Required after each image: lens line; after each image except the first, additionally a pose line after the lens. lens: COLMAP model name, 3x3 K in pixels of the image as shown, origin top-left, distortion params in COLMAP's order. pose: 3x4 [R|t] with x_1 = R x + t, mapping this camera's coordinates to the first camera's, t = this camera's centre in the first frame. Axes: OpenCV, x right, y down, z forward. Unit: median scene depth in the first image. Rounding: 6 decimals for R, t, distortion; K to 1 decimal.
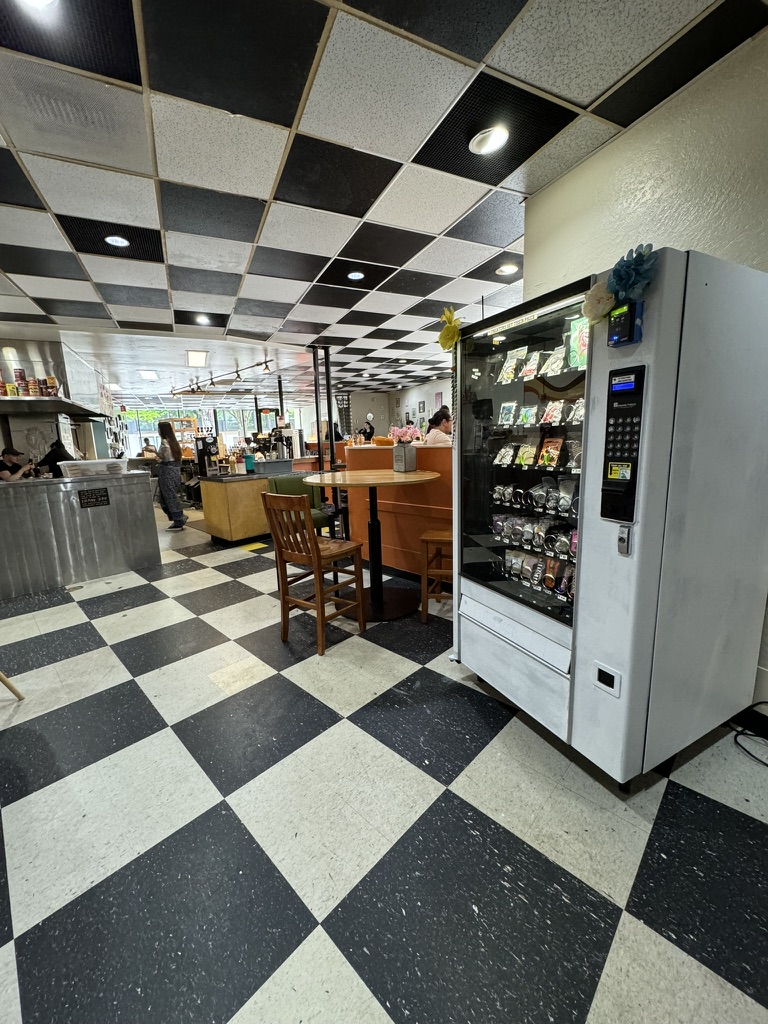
lens RADIAL K [[401.3, 0, 384.0], [0, 401.3, 512.0], [0, 0, 1]] dist [-0.000786, -0.000045]
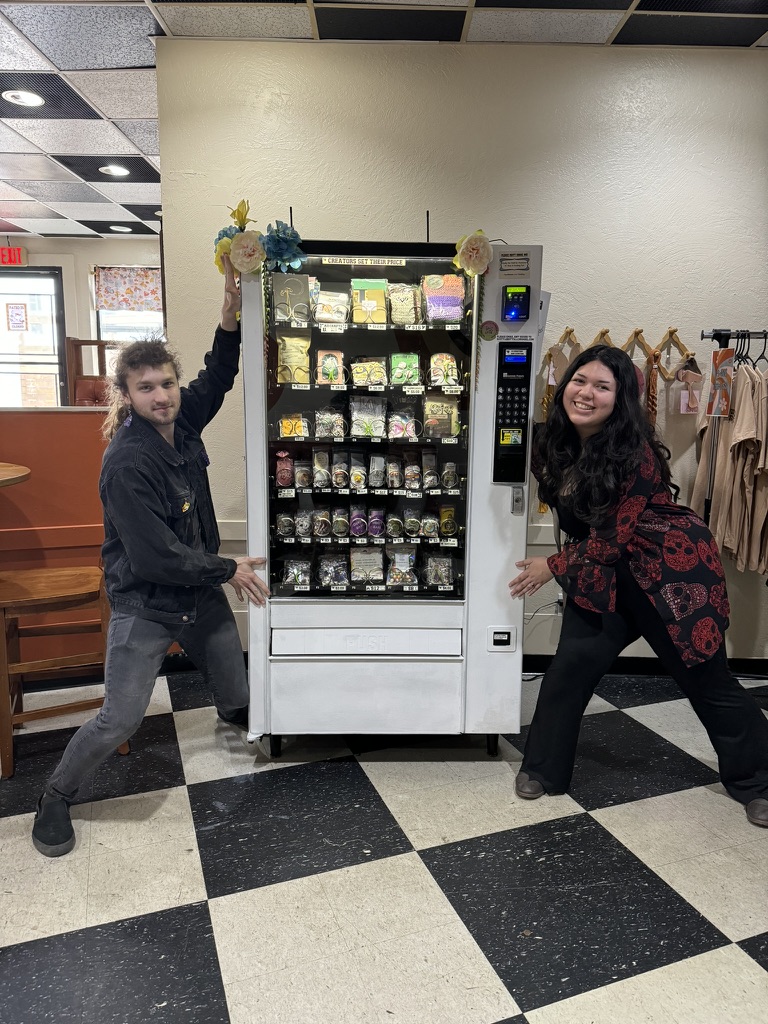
lens RADIAL K [[711.6, 0, 384.0], [0, 711.6, 512.0], [0, 0, 1]] dist [0.018032, -0.021519]
pose [[0.434778, -0.114231, 0.893263, -1.266248], [0.133912, 0.989095, 0.061307, -0.063993], [-0.890526, 0.092964, 0.445333, 0.468404]]
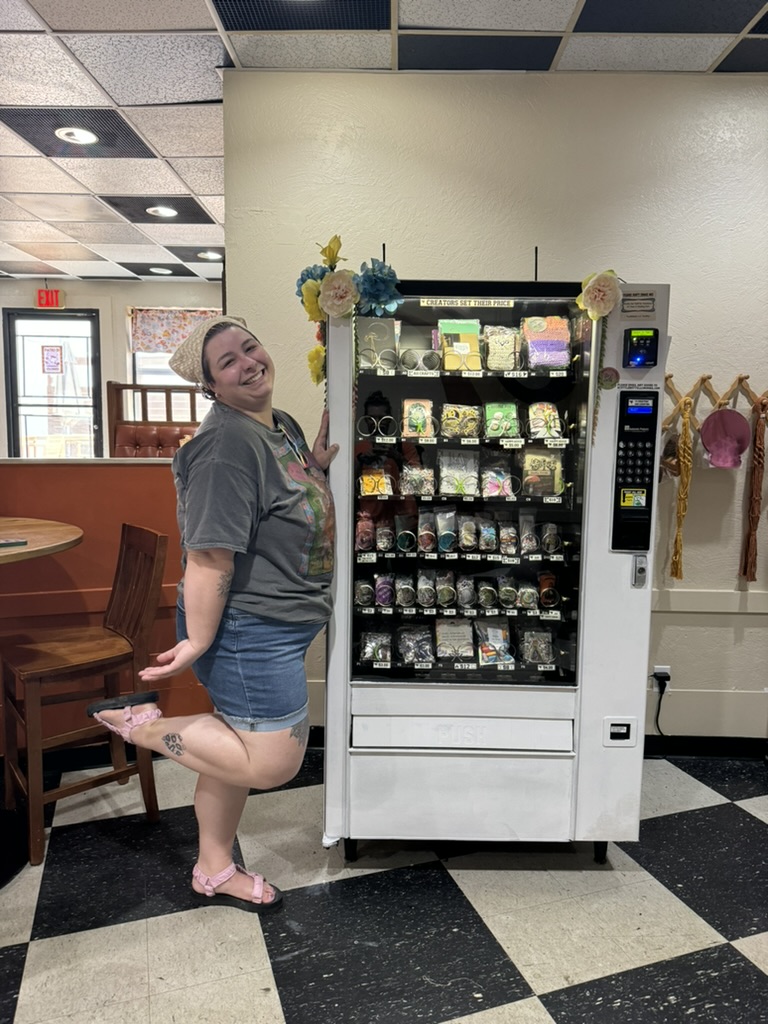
lens RADIAL K [[719.4, 0, 384.0], [0, 719.4, 512.0], [0, 0, 1]] dist [0.003257, -0.005912]
pose [[0.455775, -0.061729, 0.887952, -1.154381], [0.128760, 0.991672, 0.002849, -0.147477], [-0.880733, 0.113034, 0.459928, 0.734377]]
